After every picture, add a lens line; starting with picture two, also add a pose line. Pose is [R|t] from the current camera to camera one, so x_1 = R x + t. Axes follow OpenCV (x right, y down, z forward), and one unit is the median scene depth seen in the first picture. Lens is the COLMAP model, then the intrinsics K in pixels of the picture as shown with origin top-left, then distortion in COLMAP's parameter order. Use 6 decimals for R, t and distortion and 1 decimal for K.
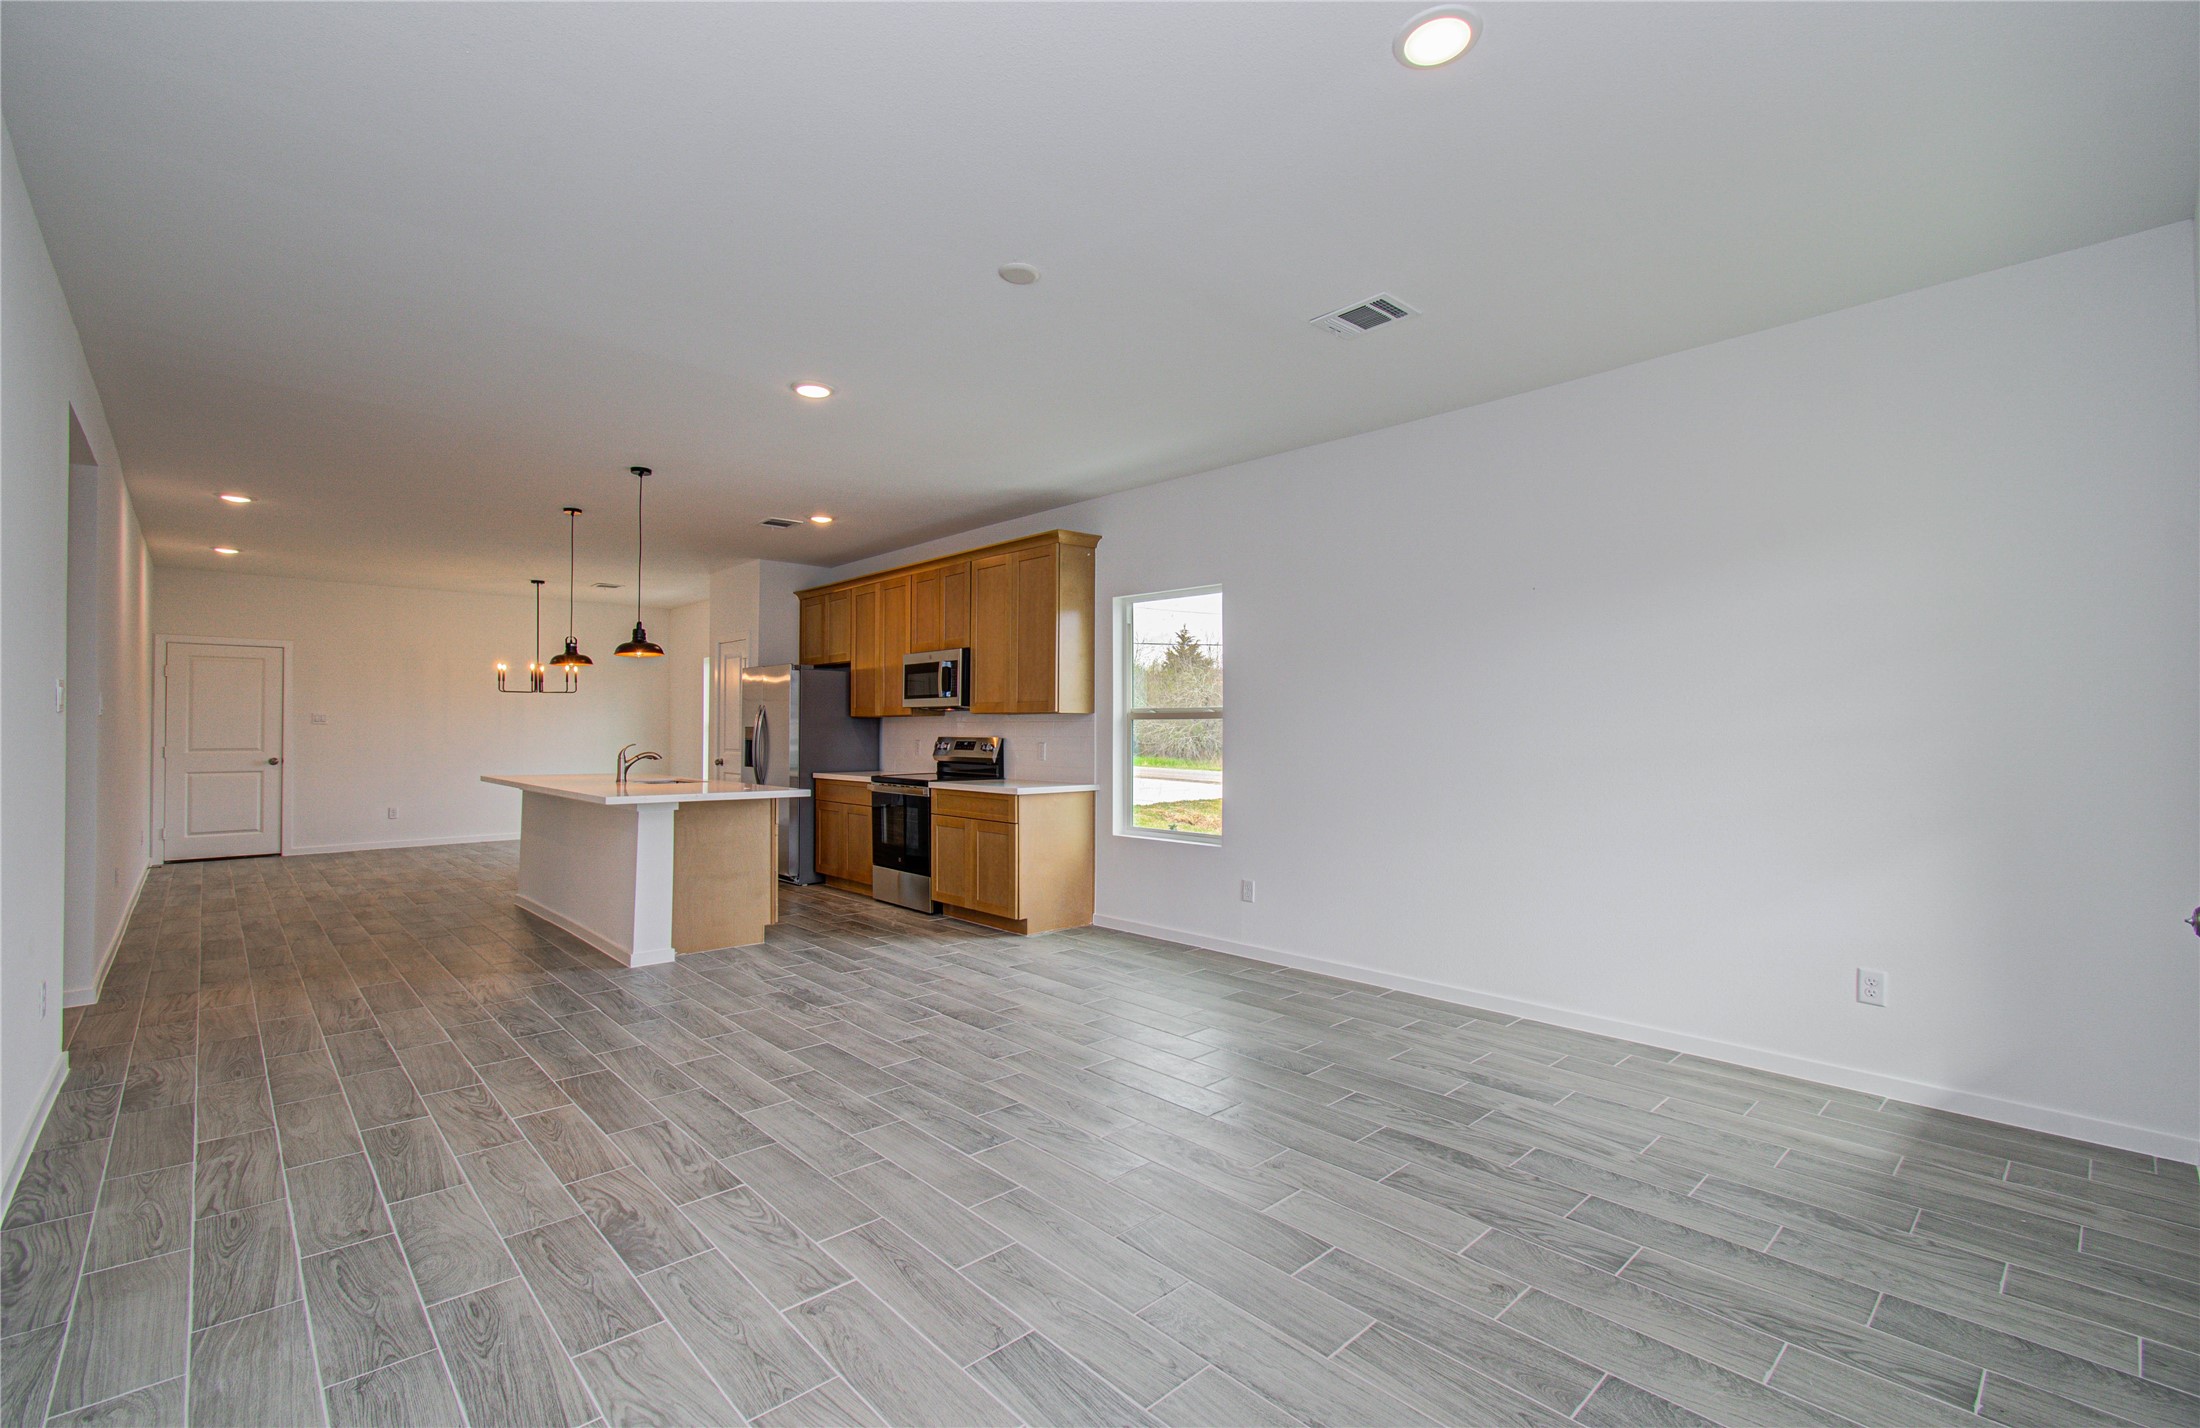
lens RADIAL K [[951.7, 0, 1095.1], [0, 951.7, 722.9], [0, 0, 1]] dist [-0.007198, -0.000624]
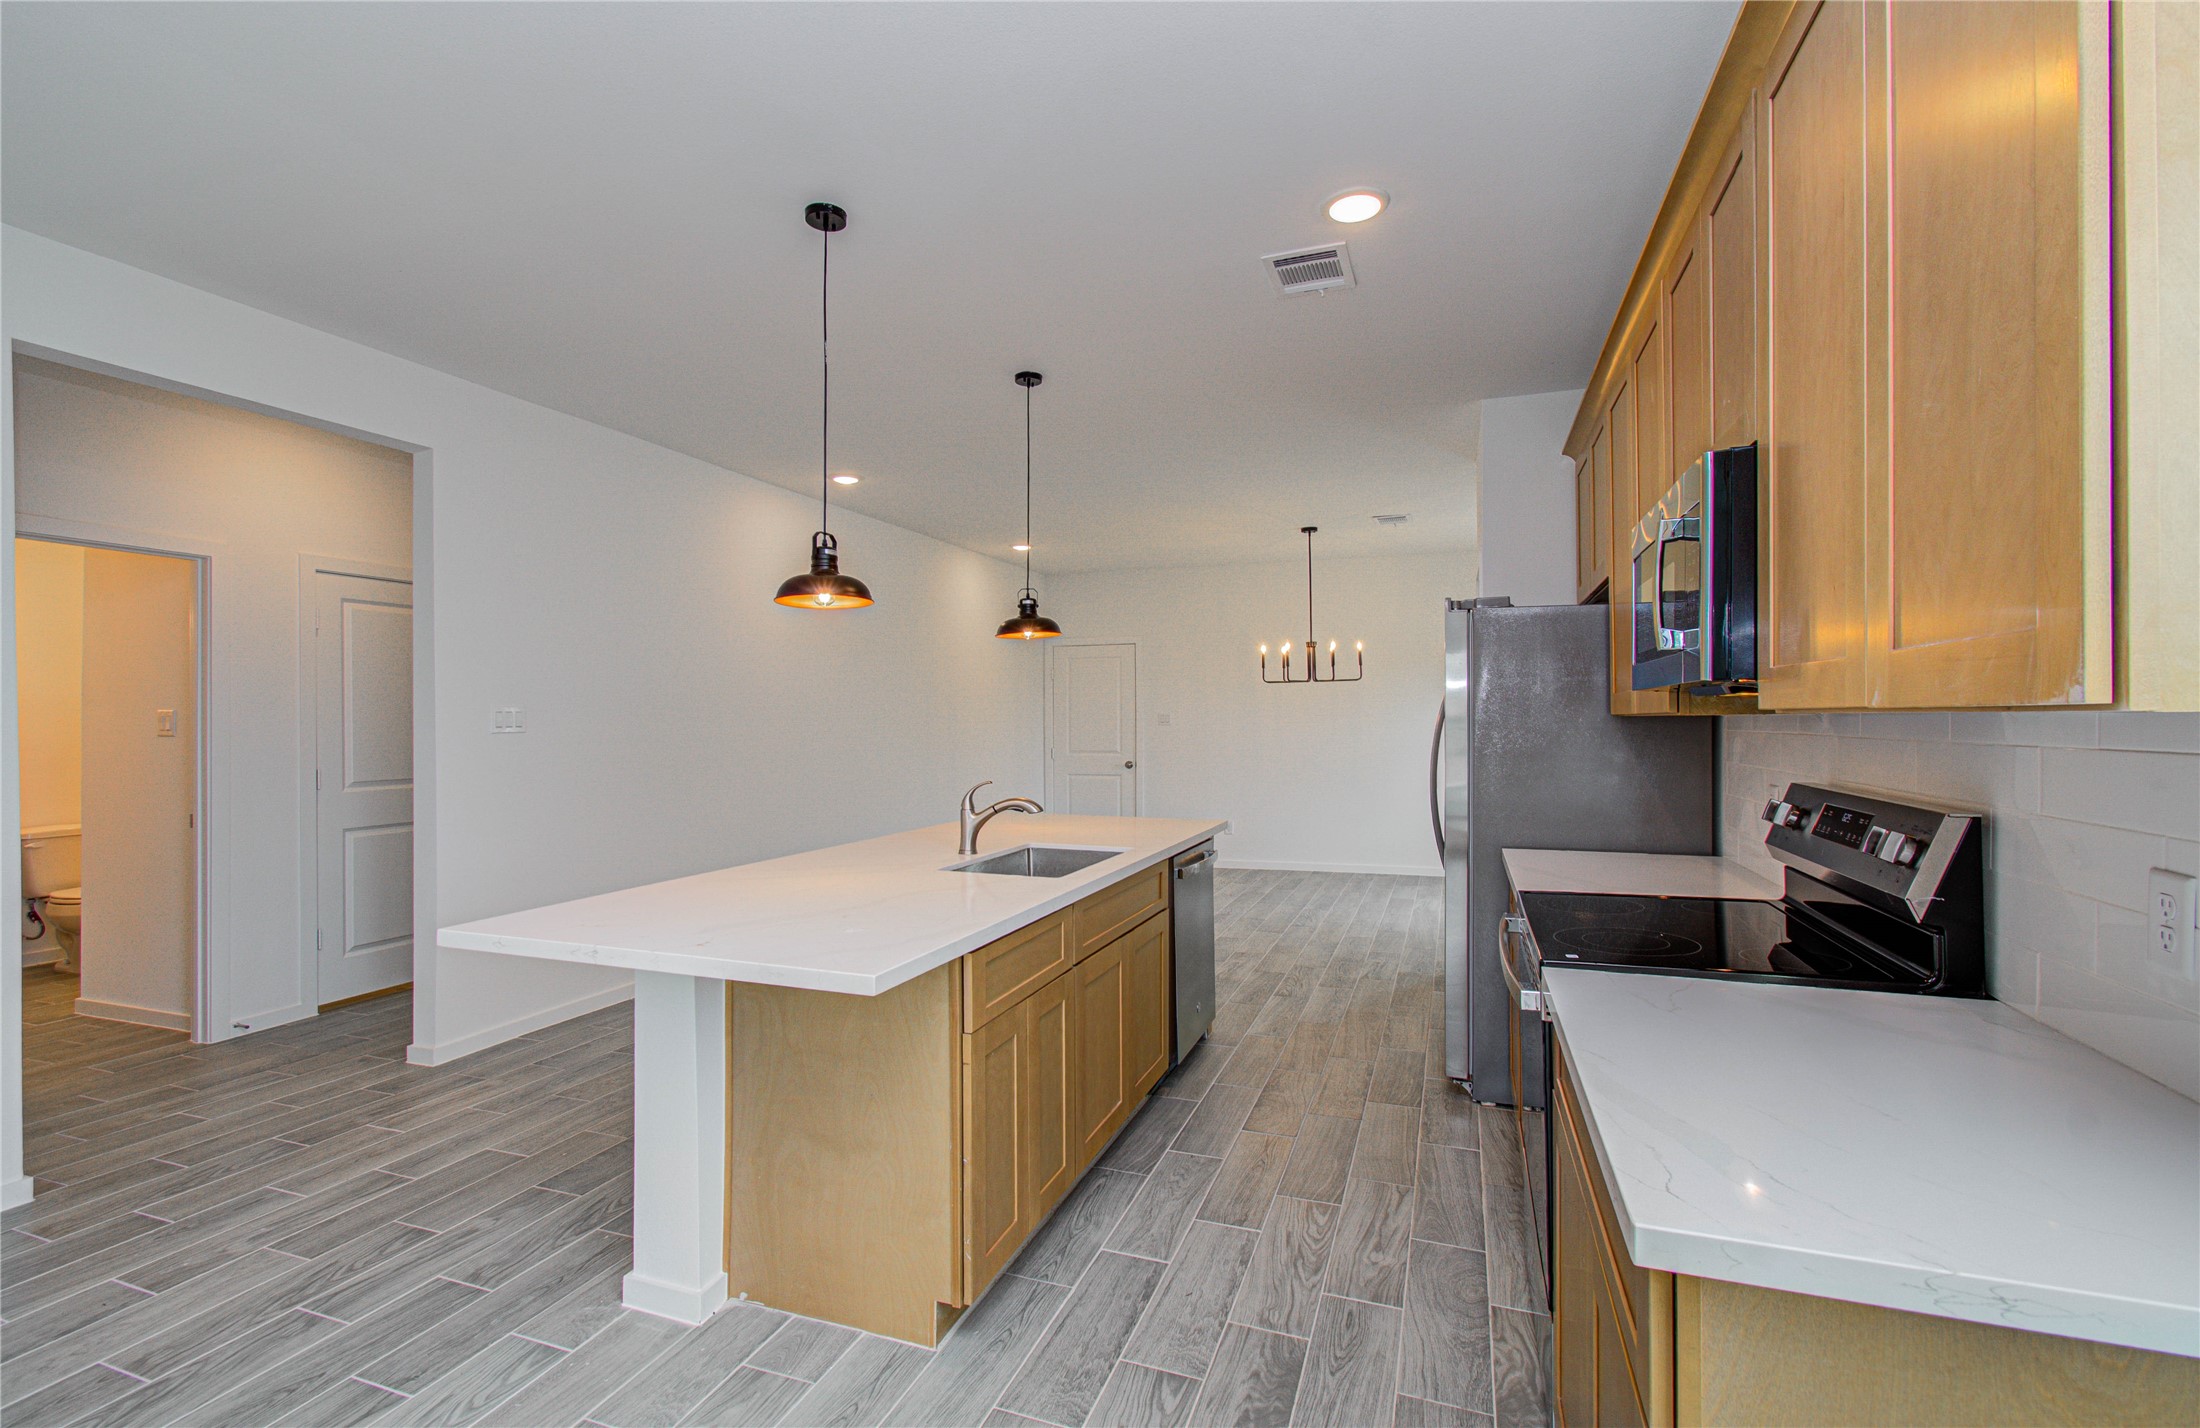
lens RADIAL K [[968.1, 0, 1102.9], [0, 968.1, 735.1], [0, 0, 1]] dist [-0.009052, -0.000070]
pose [[0.458382, 0.008378, -0.888716, 0.013173], [0.013468, 0.999775, 0.016371, -0.017078], [0.888653, -0.019474, 0.458166, 1.461890]]
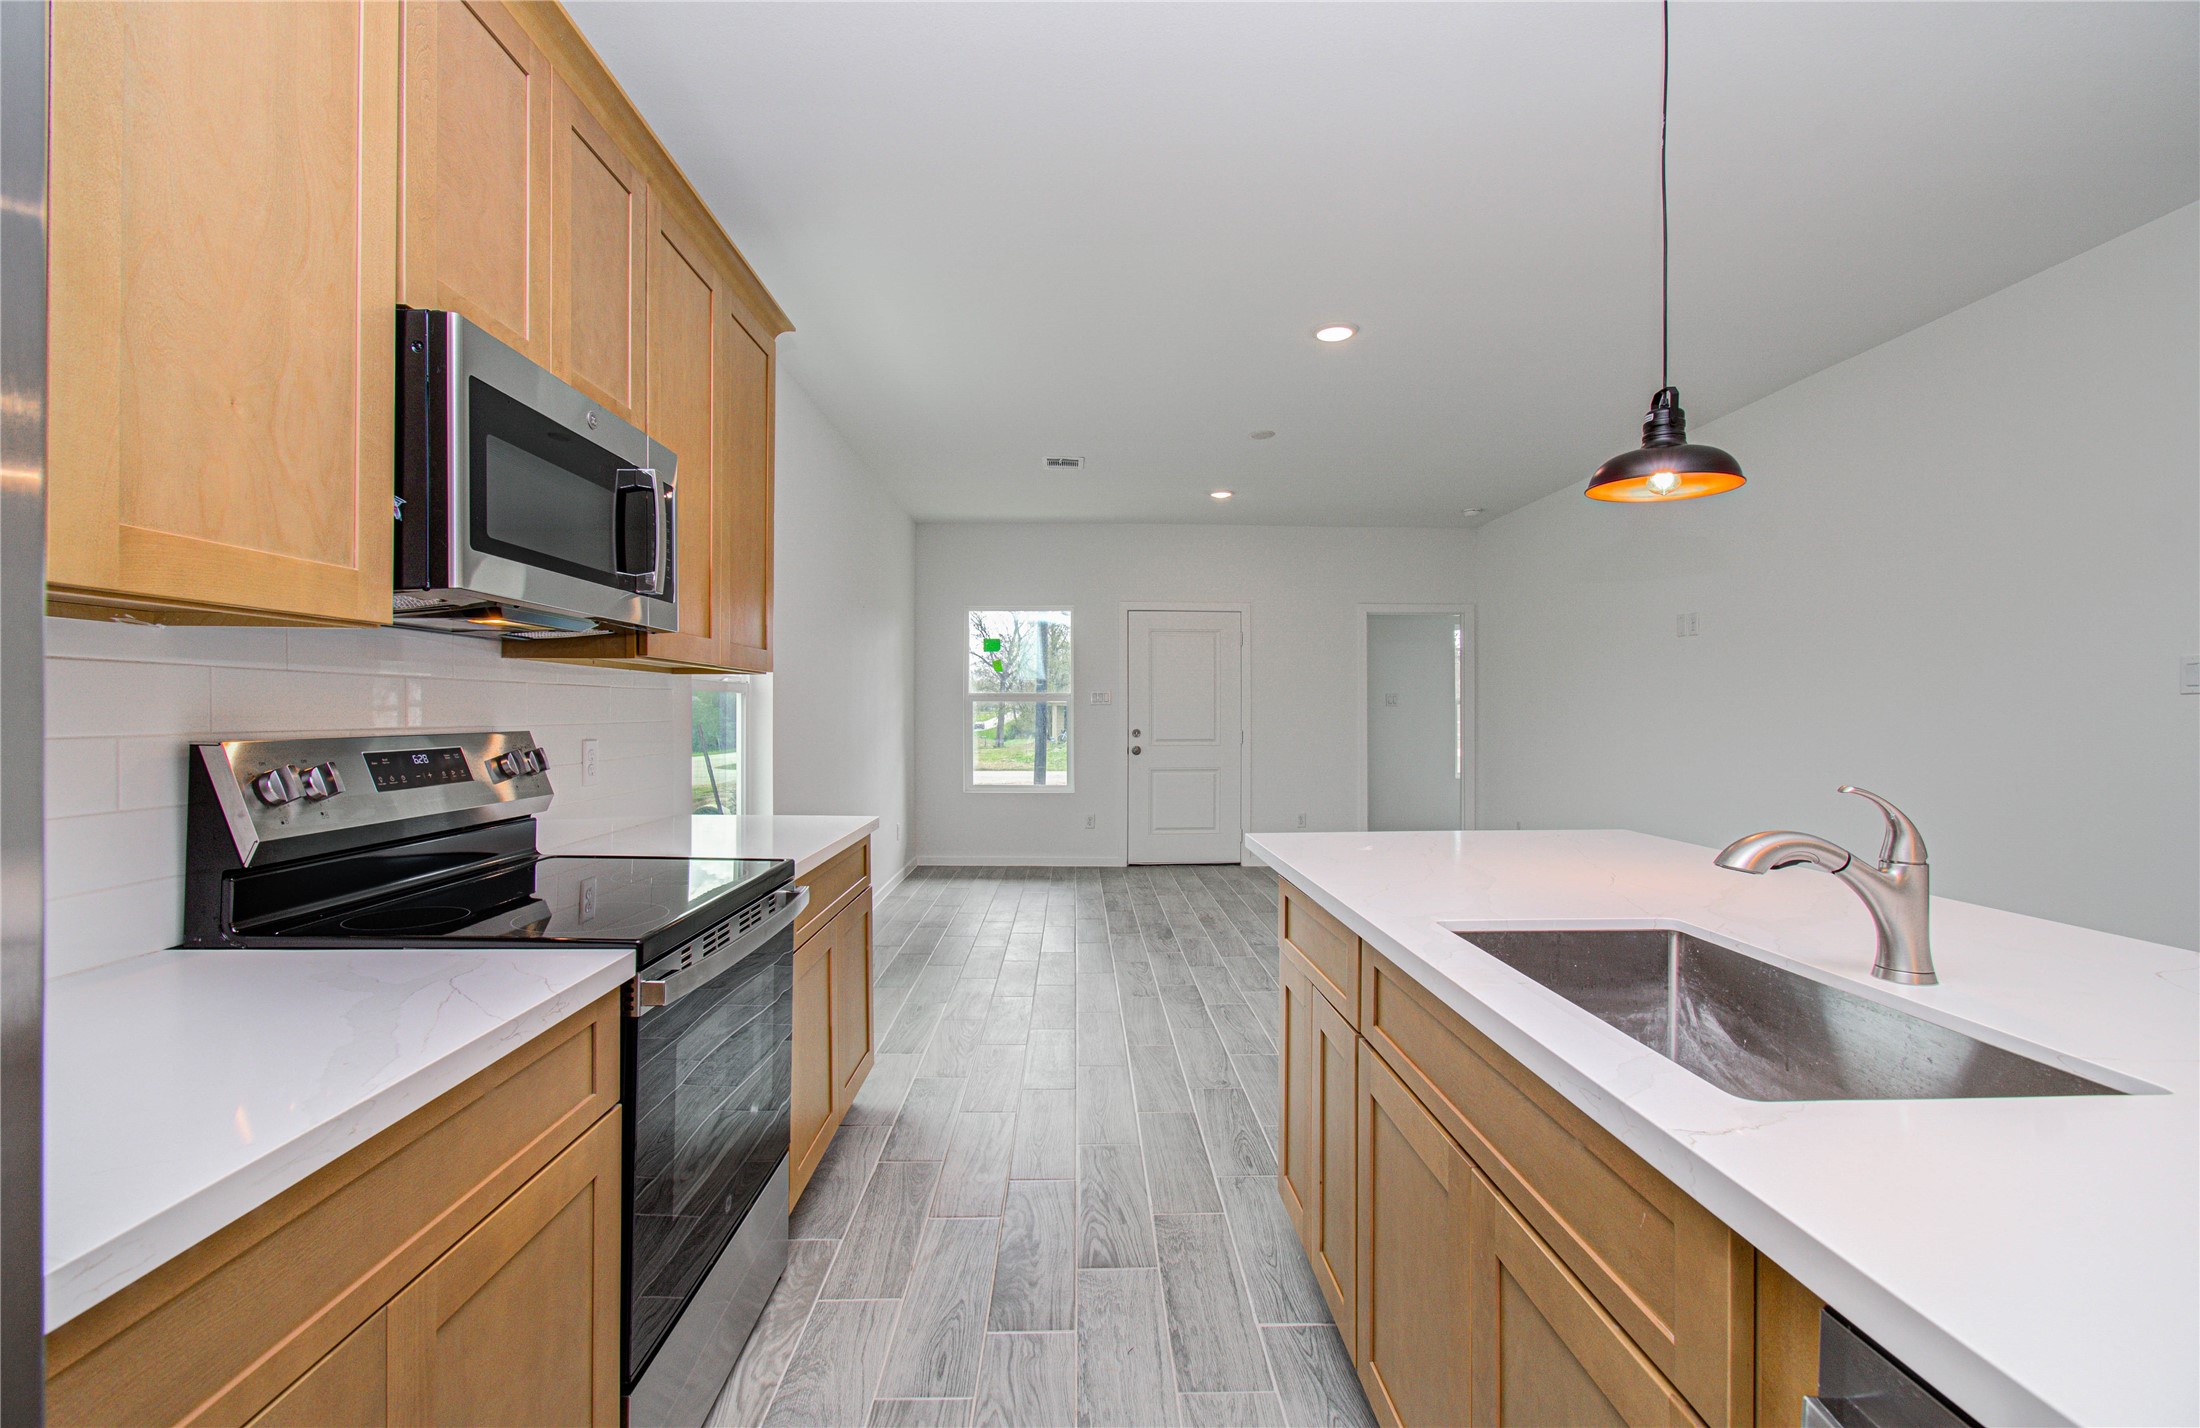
lens RADIAL K [[967.9, 0, 1099.5], [0, 967.9, 719.9], [0, 0, 1]] dist [0.000017, -0.000032]
pose [[-0.748428, -0.011799, 0.663111, -0.907851], [-0.011454, 0.999923, 0.004864, 0.015092], [-0.663117, -0.003955, -0.748506, 2.249410]]
